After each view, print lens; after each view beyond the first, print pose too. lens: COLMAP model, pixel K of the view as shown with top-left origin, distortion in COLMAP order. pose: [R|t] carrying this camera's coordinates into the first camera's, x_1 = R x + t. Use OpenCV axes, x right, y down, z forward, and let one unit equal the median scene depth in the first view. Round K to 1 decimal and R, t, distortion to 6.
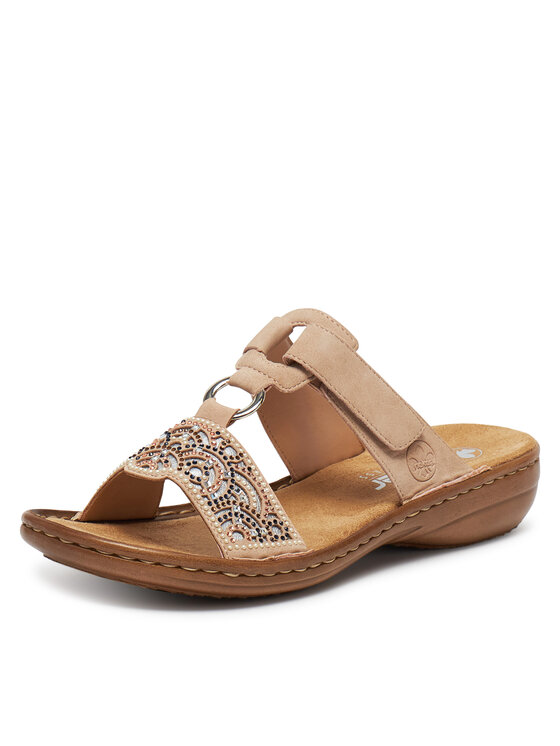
lens RADIAL K [[1358.7, 0, 280.0], [0, 1358.7, 373.0], [0, 0, 1]] dist [0.620305, 0.020315]
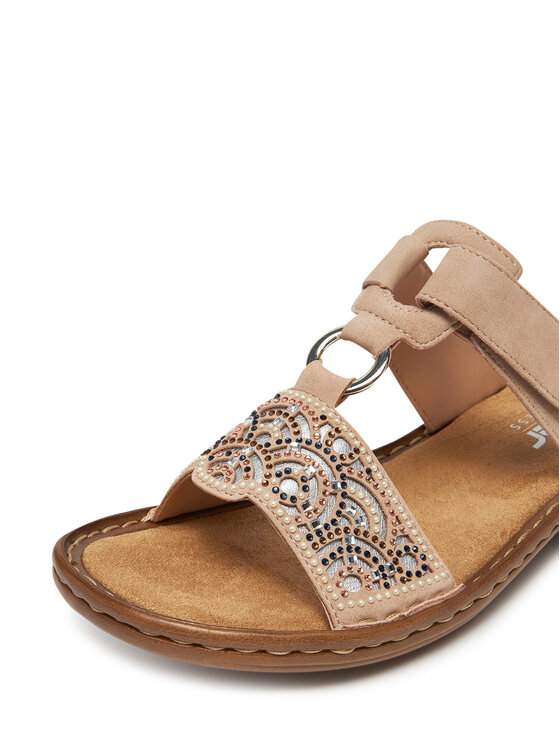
lens RADIAL K [[703.4, 0, 290.0], [0, 703.4, 372.3], [0, 0, 1]] dist [0.048475, 0.002683]
pose [[0.986501, -0.005309, -0.163670, -0.002995], [0.039928, 0.977107, 0.208969, -0.056155], [0.158813, -0.212683, 0.964129, 0.658881]]
